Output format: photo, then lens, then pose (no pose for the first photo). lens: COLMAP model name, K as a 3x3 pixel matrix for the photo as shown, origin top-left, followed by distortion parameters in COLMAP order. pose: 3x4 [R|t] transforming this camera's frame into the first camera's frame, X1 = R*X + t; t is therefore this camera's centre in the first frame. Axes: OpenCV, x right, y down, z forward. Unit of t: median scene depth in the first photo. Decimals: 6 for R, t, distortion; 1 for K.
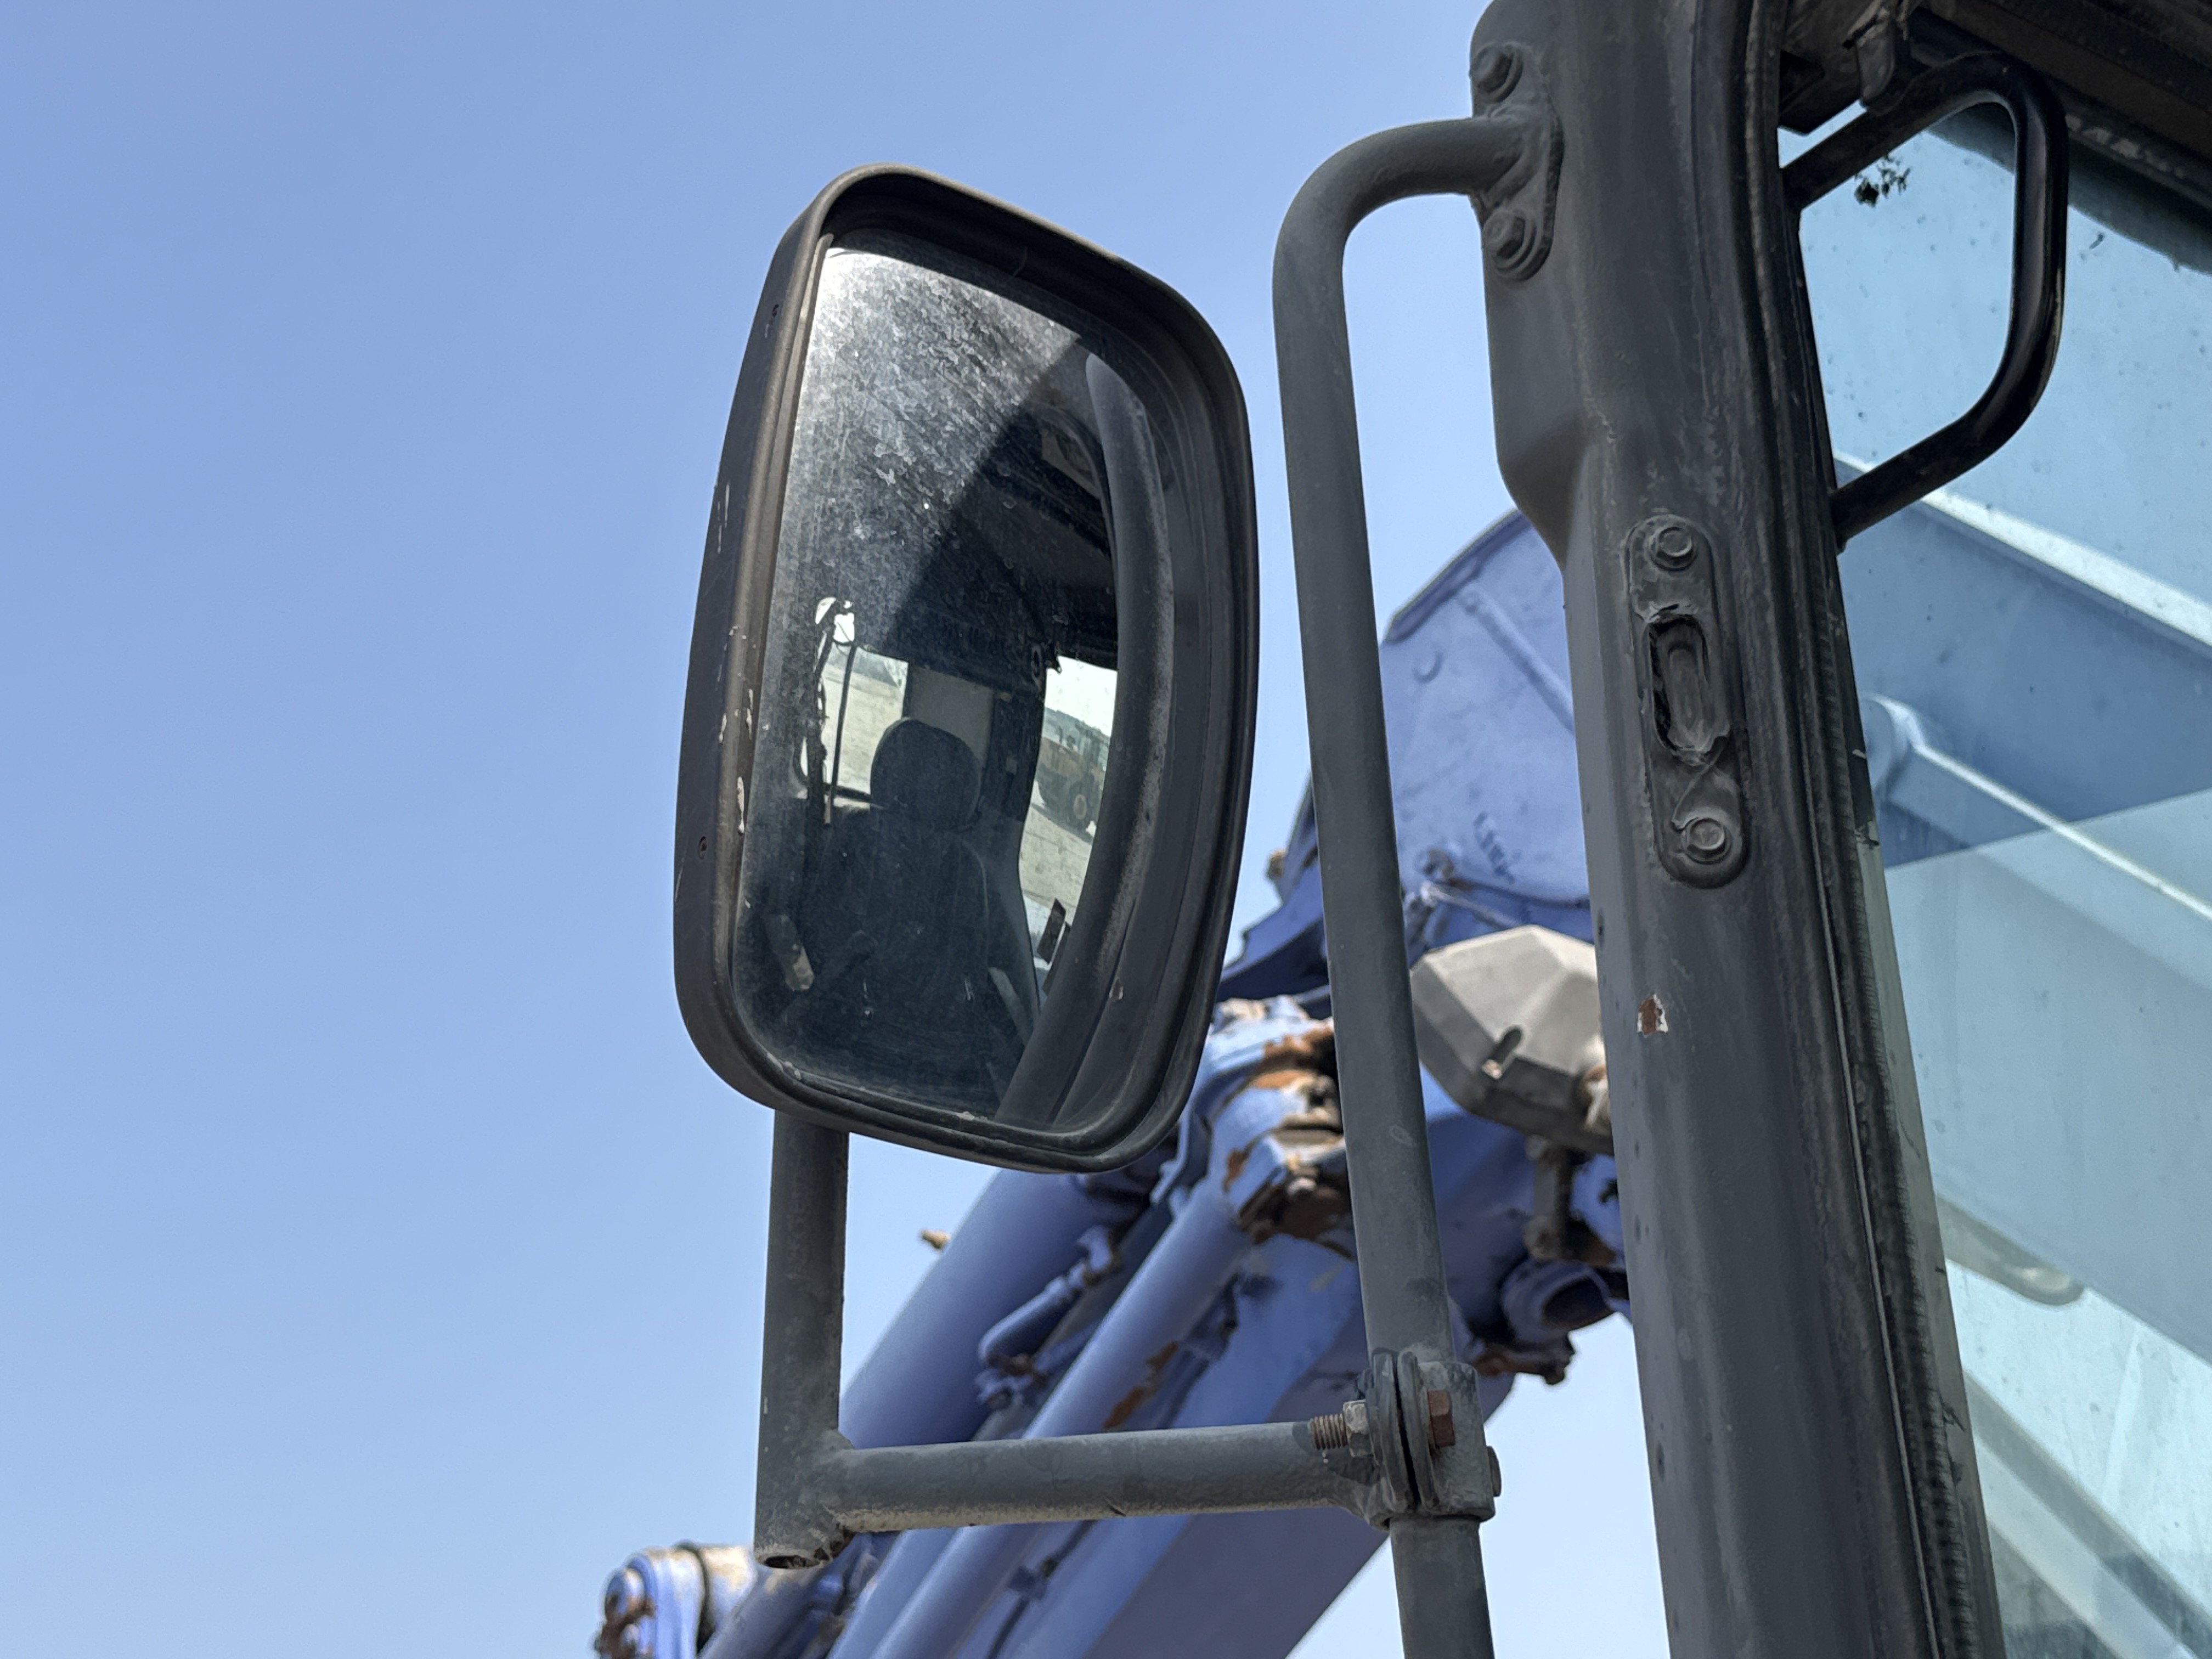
lens RADIAL K [[3032.5, 0, 1106.0], [0, 3032.5, 829.5], [0, 0, 1]] dist [0.007121, 0.004391]
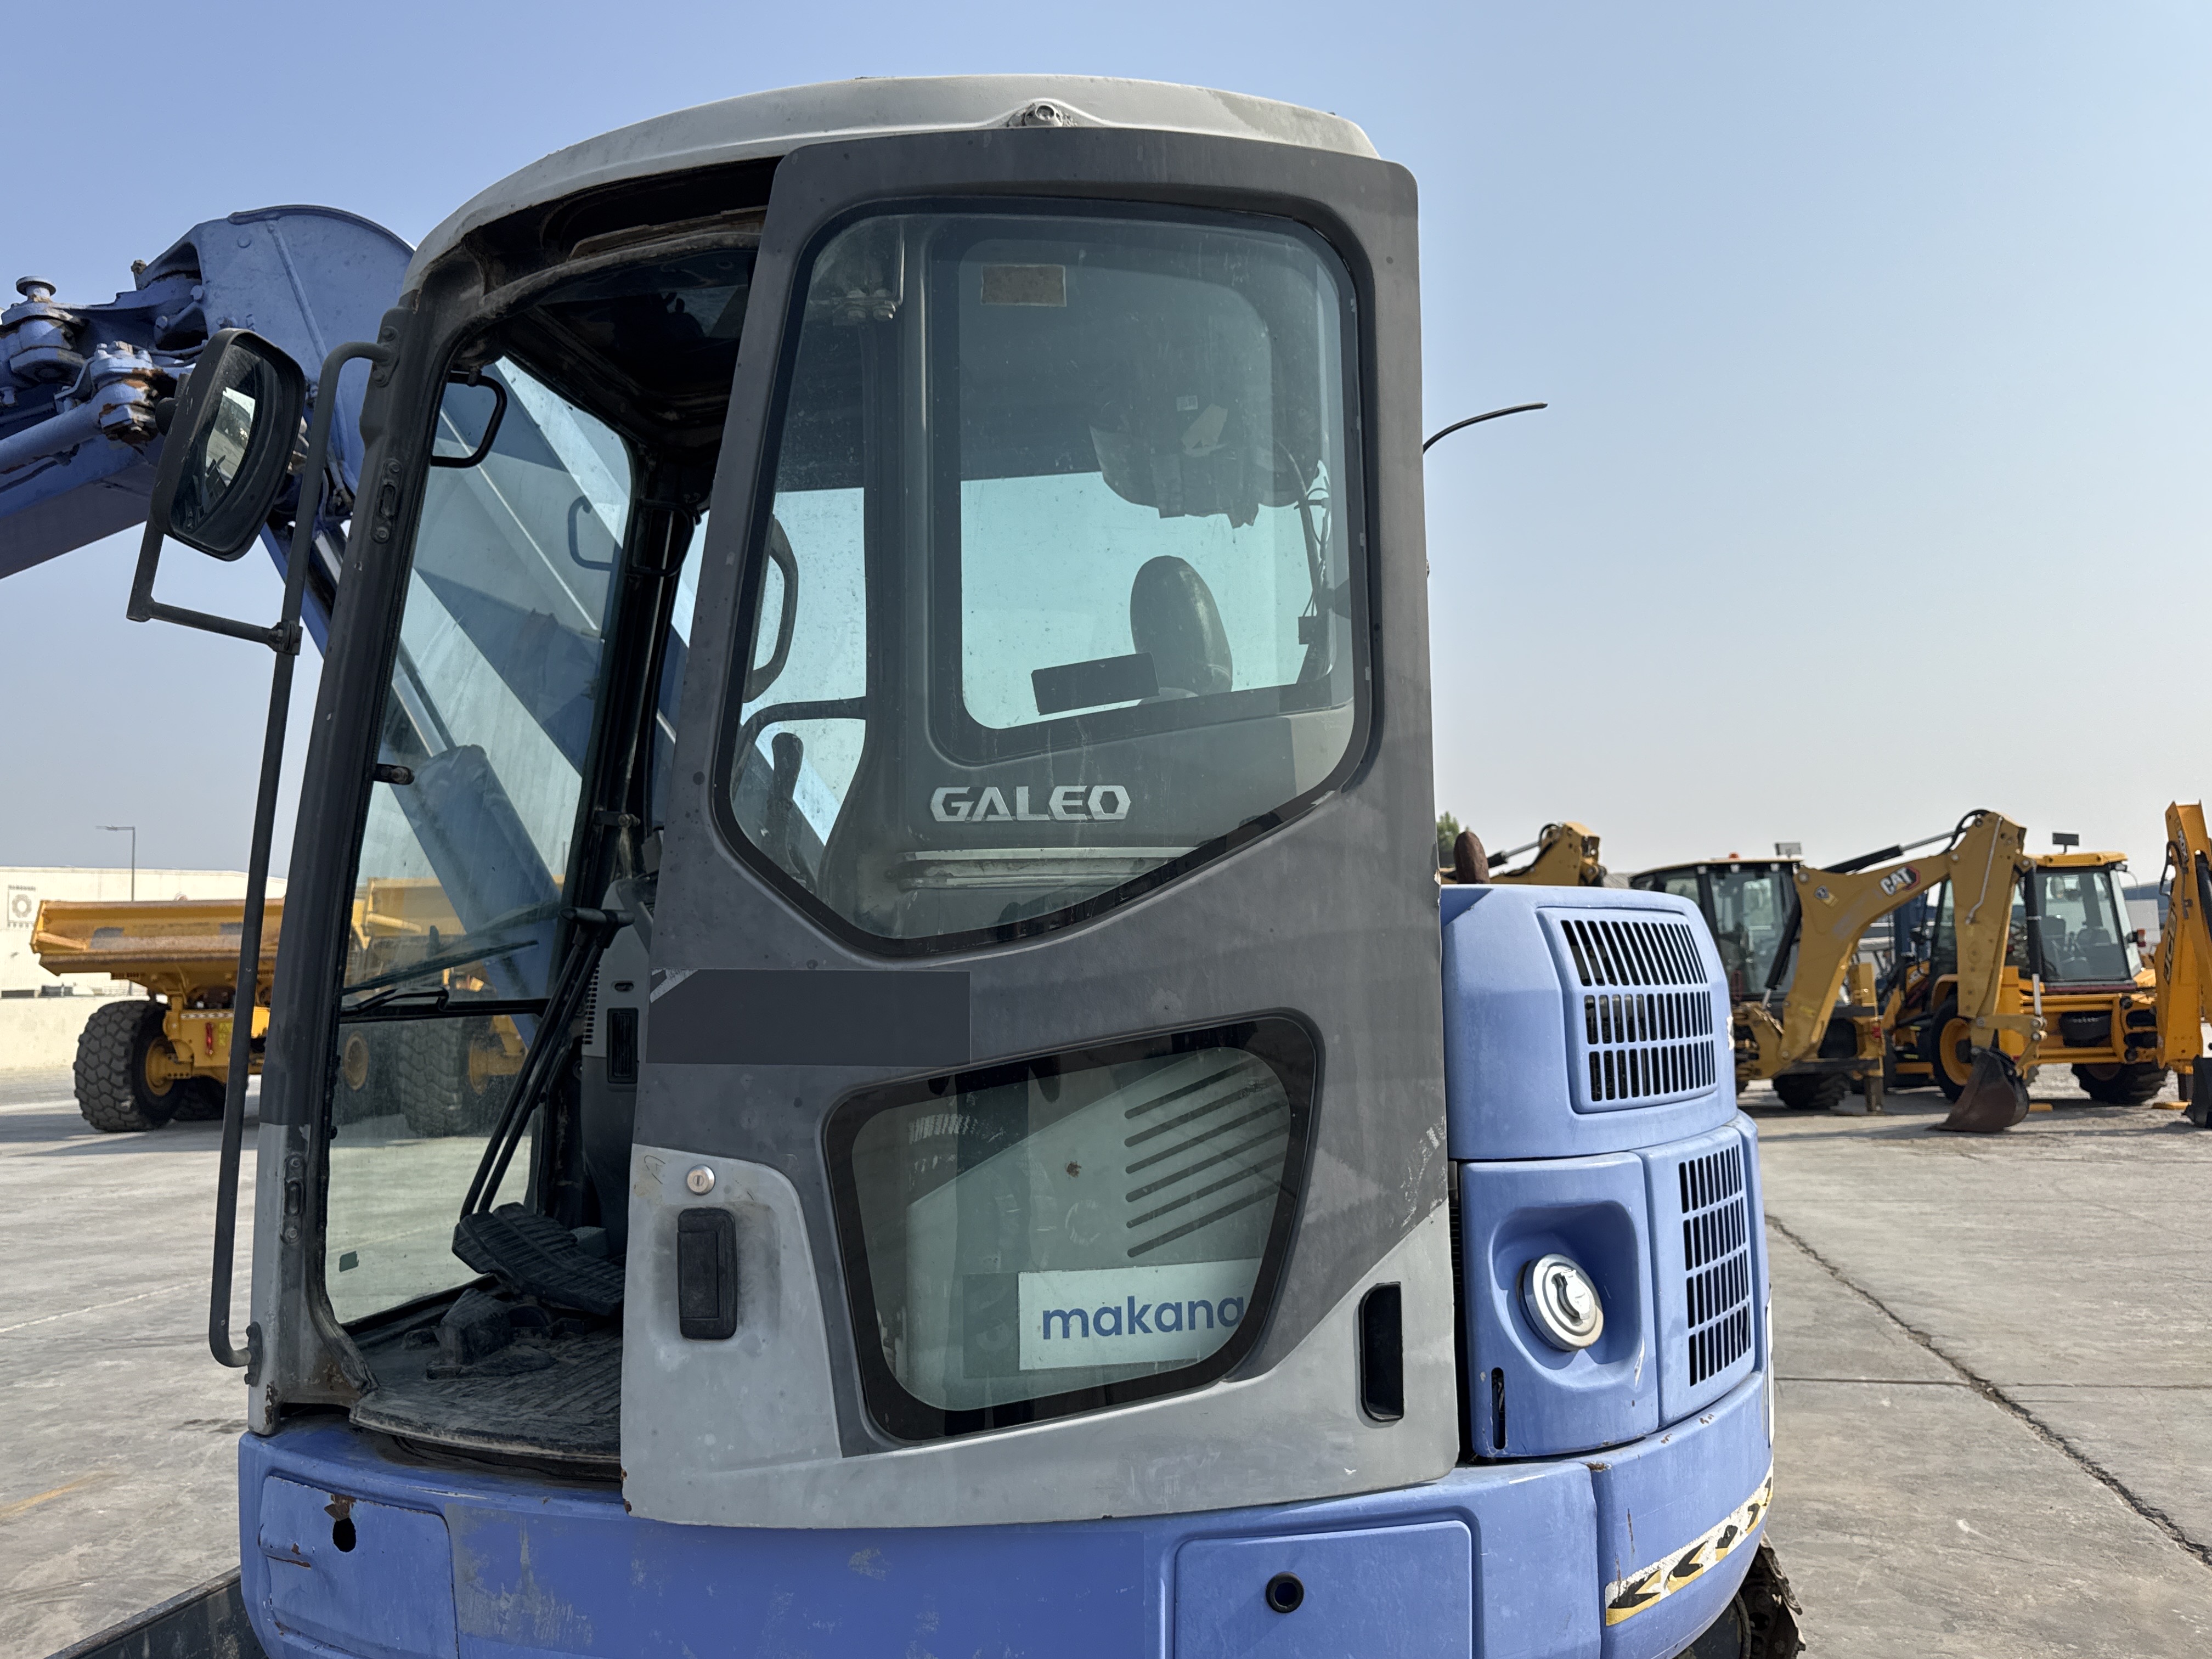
lens RADIAL K [[1628.4, 0, 1106.0], [0, 1628.4, 829.5], [0, 0, 1]] dist [0.060462, -0.081983]
pose [[0.698293, 0.190393, 0.690027, -0.267621], [-0.436006, 0.877651, 0.199066, -0.229152], [-0.567703, -0.439862, 0.695870, -0.628932]]
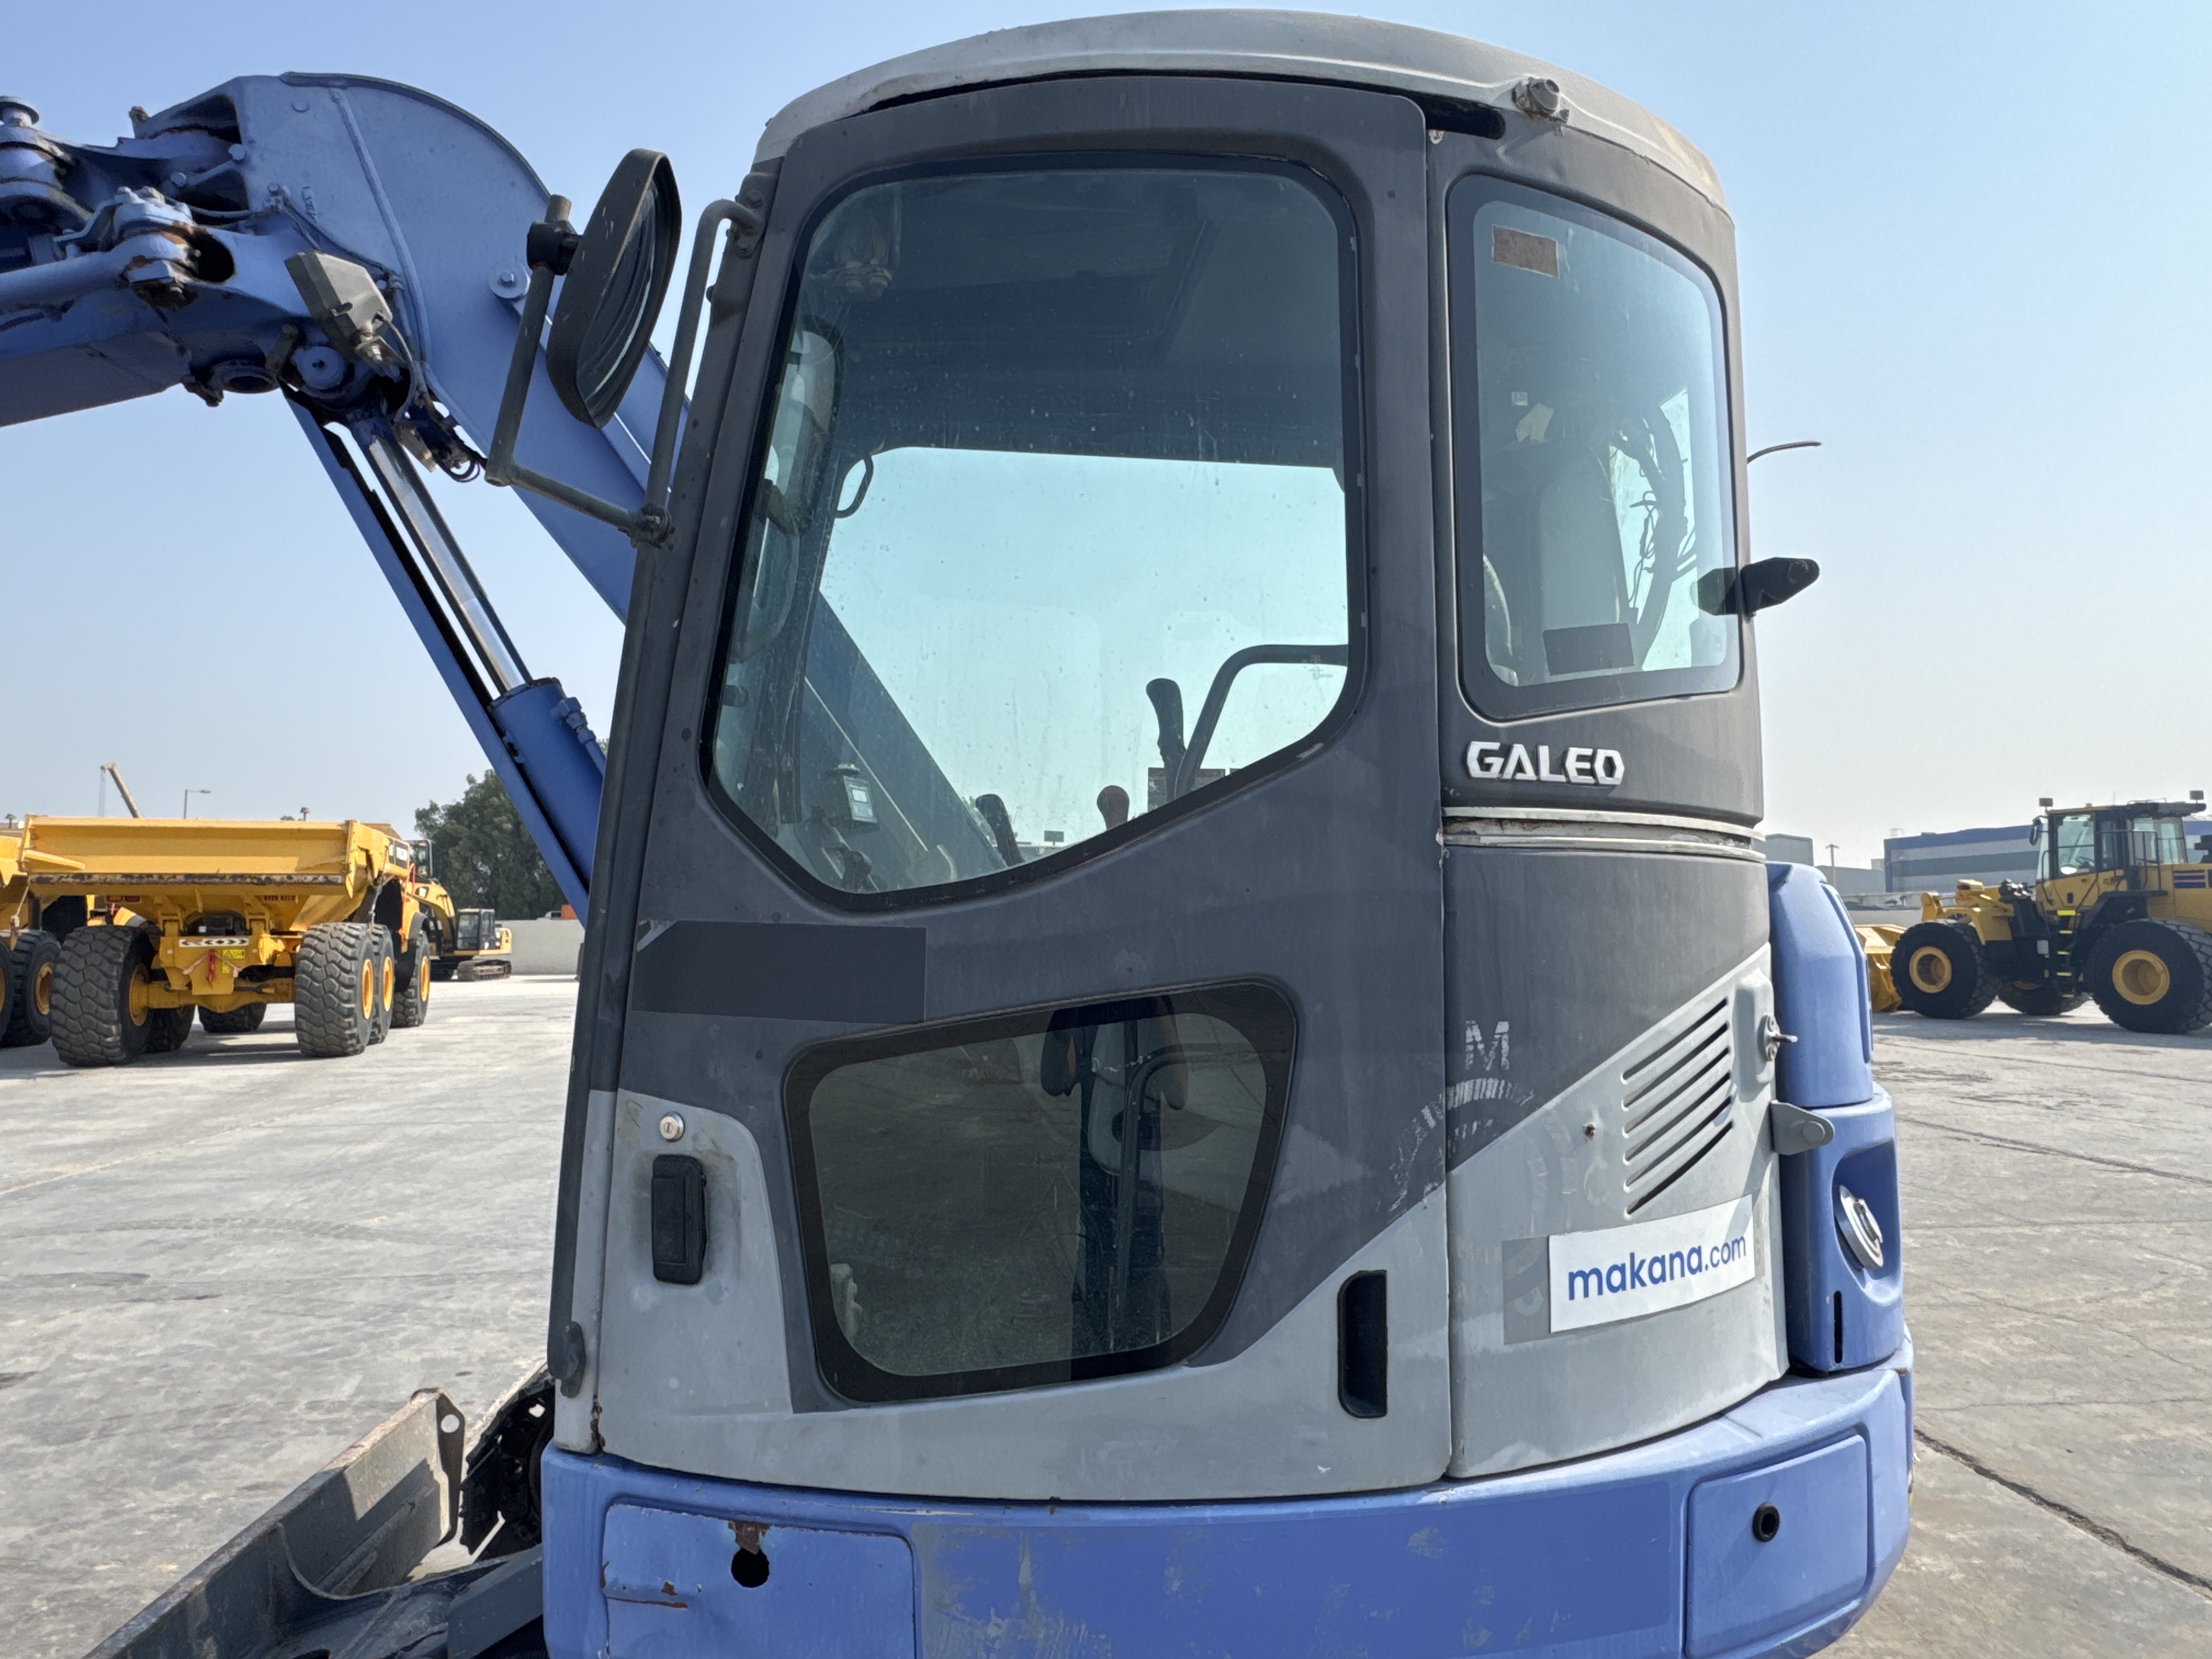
lens RADIAL K [[1304.1, 0, 1106.0], [0, 1304.1, 829.5], [0, 0, 1]] dist [0.000296, -0.004882]
pose [[0.453223, 0.204972, 0.867511, -0.390441], [-0.513556, 0.855501, 0.066169, 0.039357], [-0.728593, -0.475505, 0.492997, -0.204381]]
